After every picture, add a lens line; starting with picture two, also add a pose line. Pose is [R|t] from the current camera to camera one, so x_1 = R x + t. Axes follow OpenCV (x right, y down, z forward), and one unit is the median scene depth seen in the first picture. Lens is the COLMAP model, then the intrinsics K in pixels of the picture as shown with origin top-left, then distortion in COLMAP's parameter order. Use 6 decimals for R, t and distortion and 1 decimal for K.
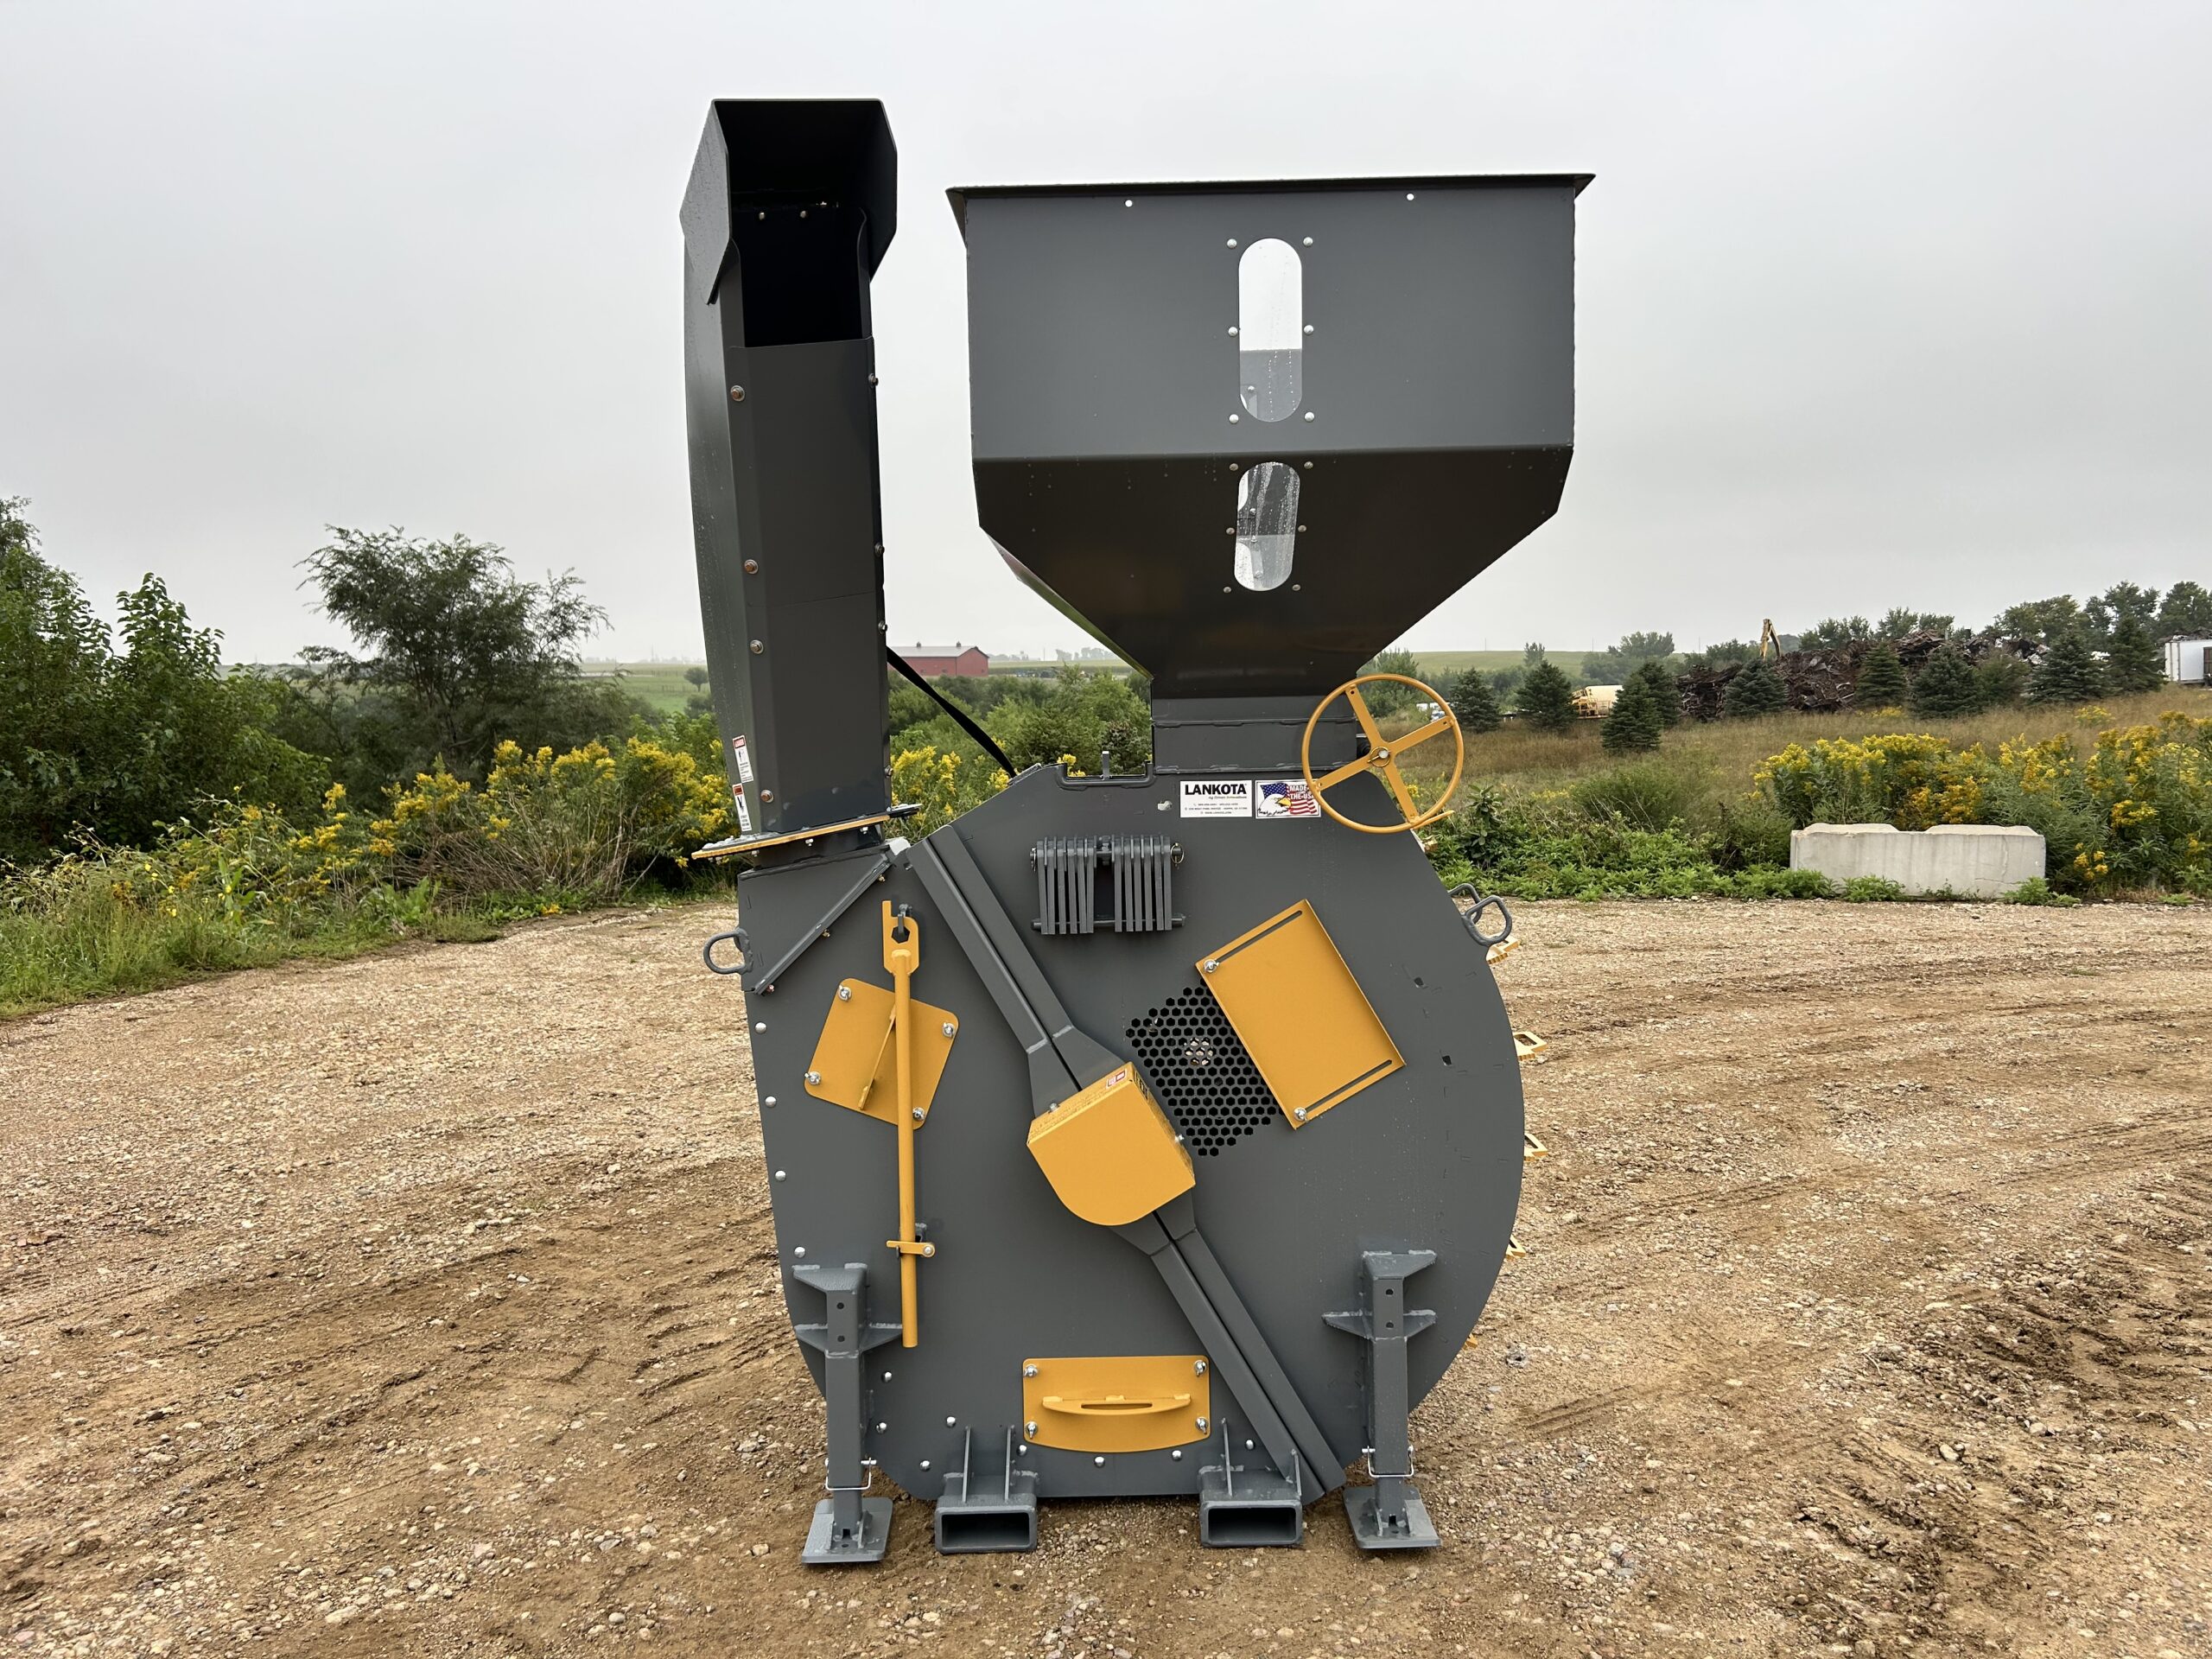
lens RADIAL K [[1663.1, 0, 1118.8], [0, 1663.1, 835.0], [0, 0, 1]] dist [0.041120, -0.047841]
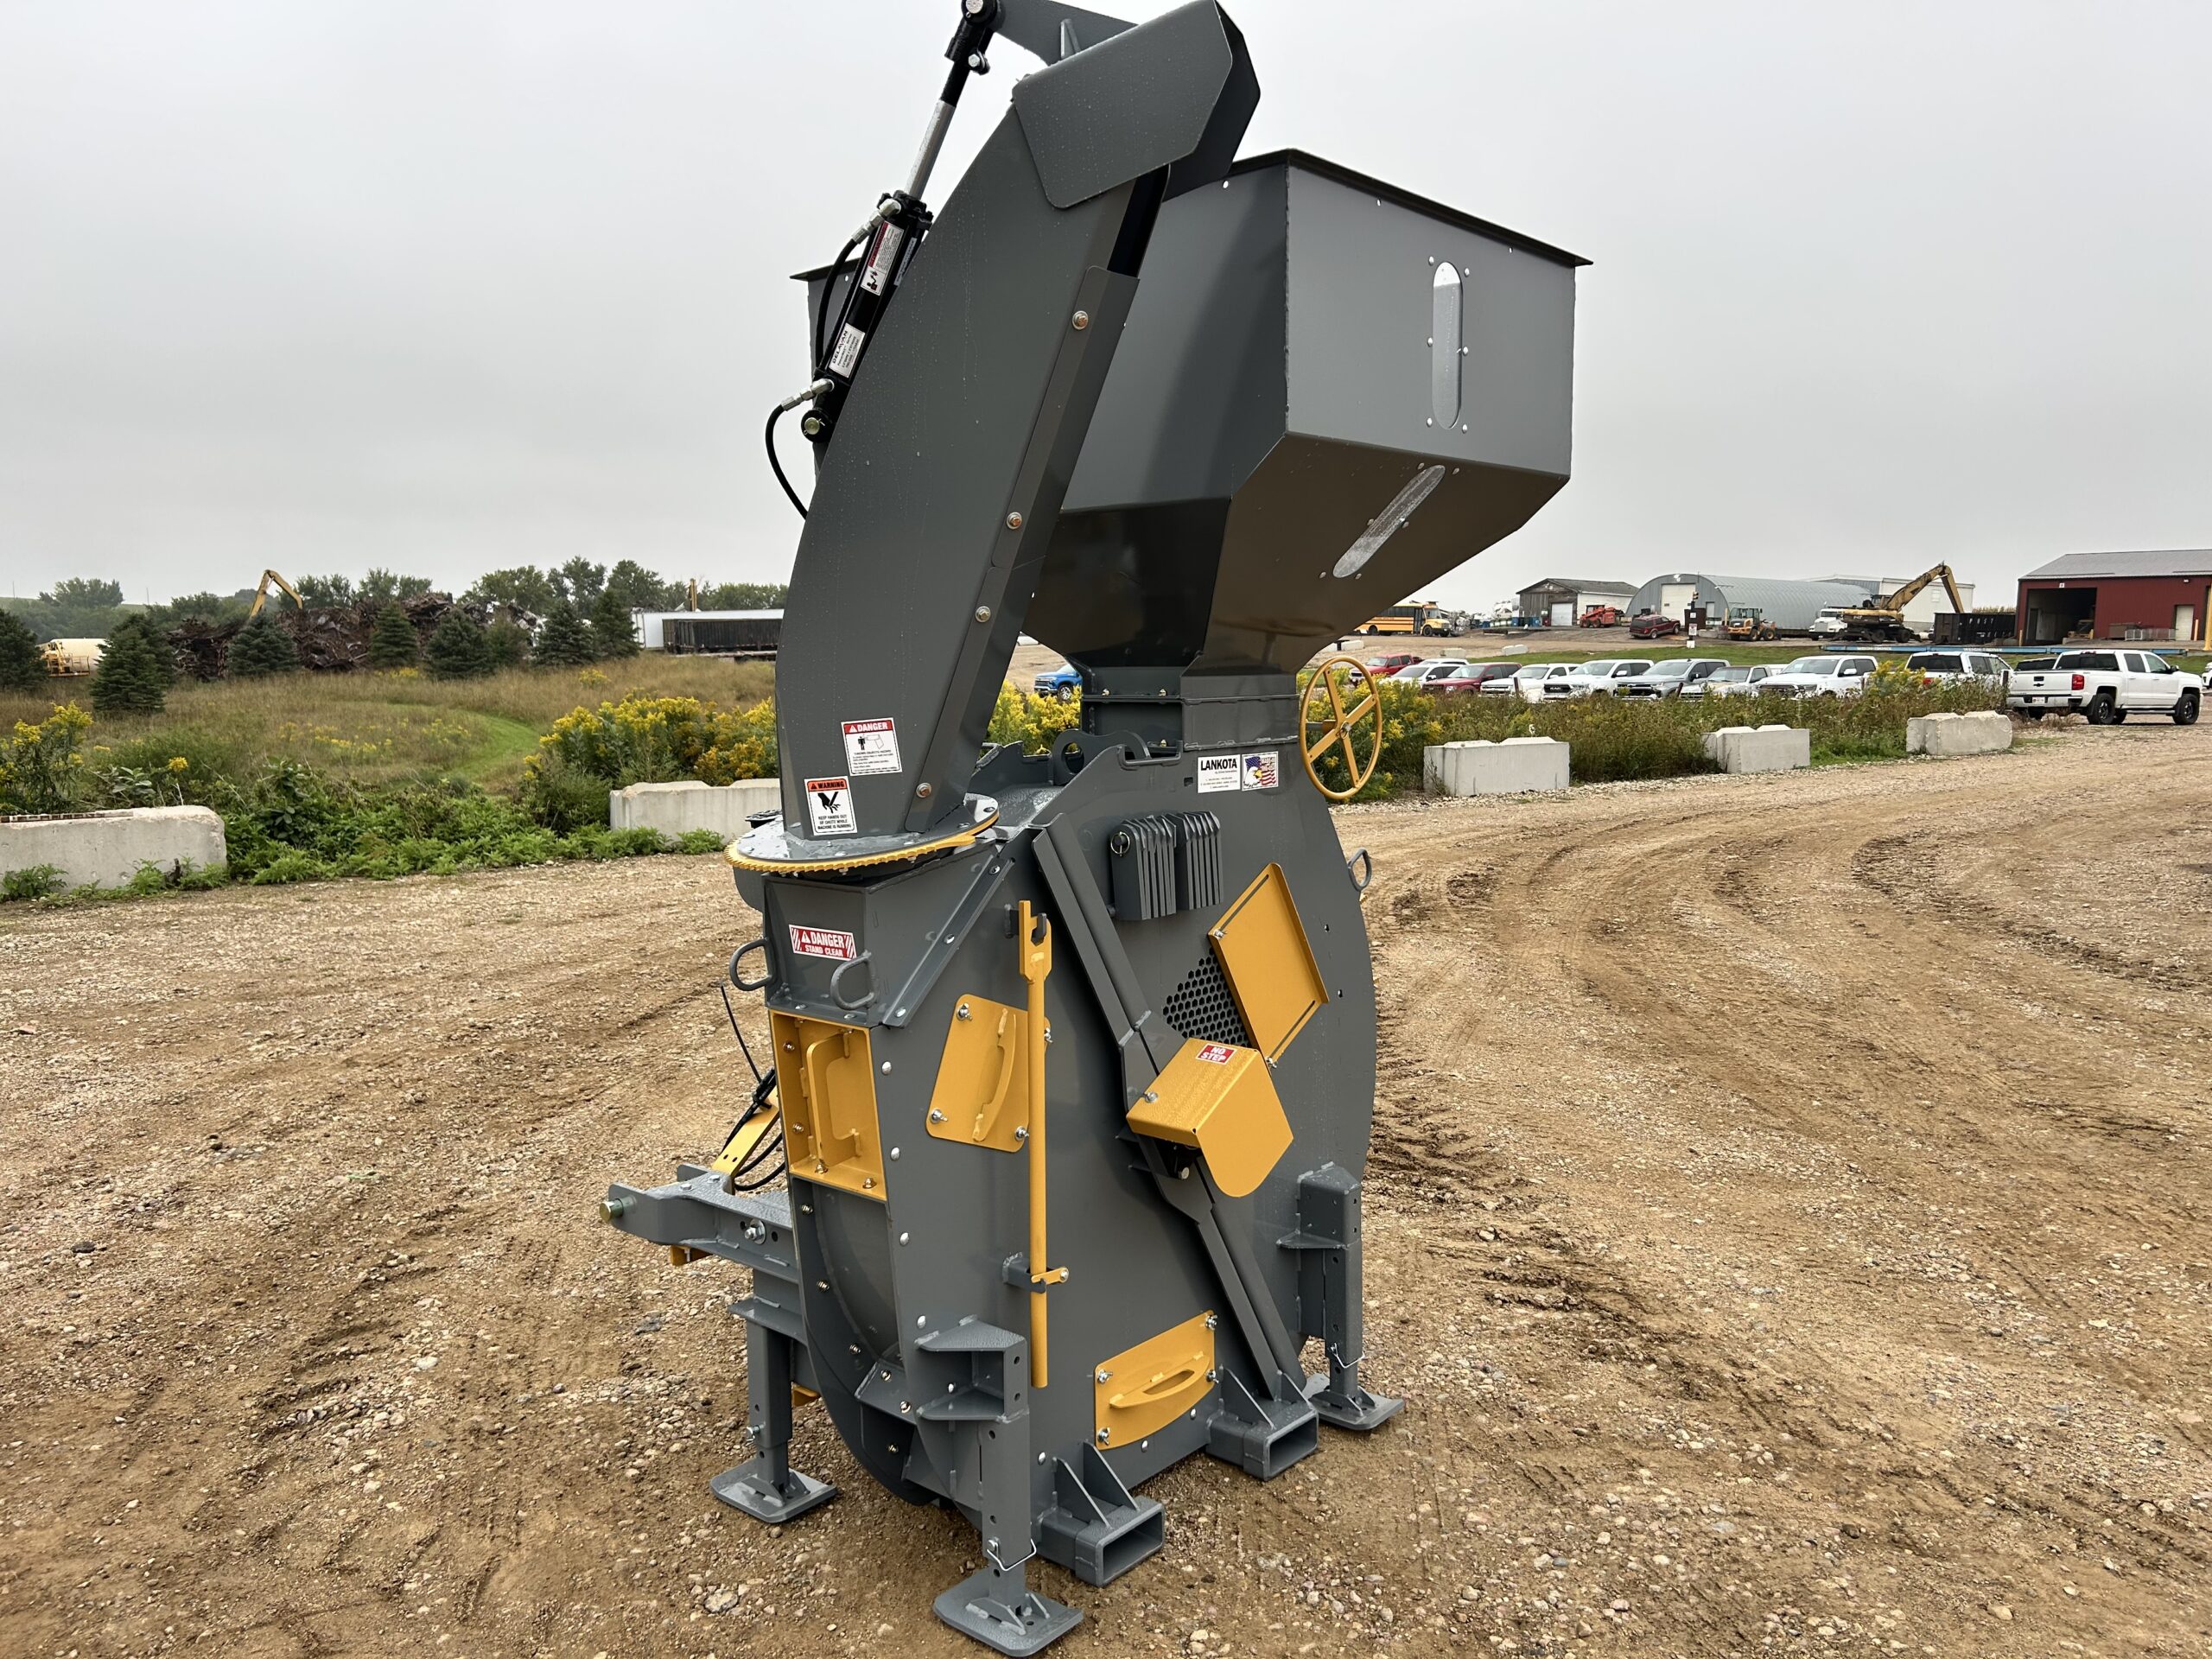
lens RADIAL K [[1663.1, 0, 1118.8], [0, 1663.1, 835.0], [0, 0, 1]] dist [0.041120, -0.047841]
pose [[0.656930, -0.065625, 0.751090, -0.167386], [0.047658, 0.997827, 0.045500, -0.007371], [-0.752443, 0.005905, 0.658630, 0.080249]]
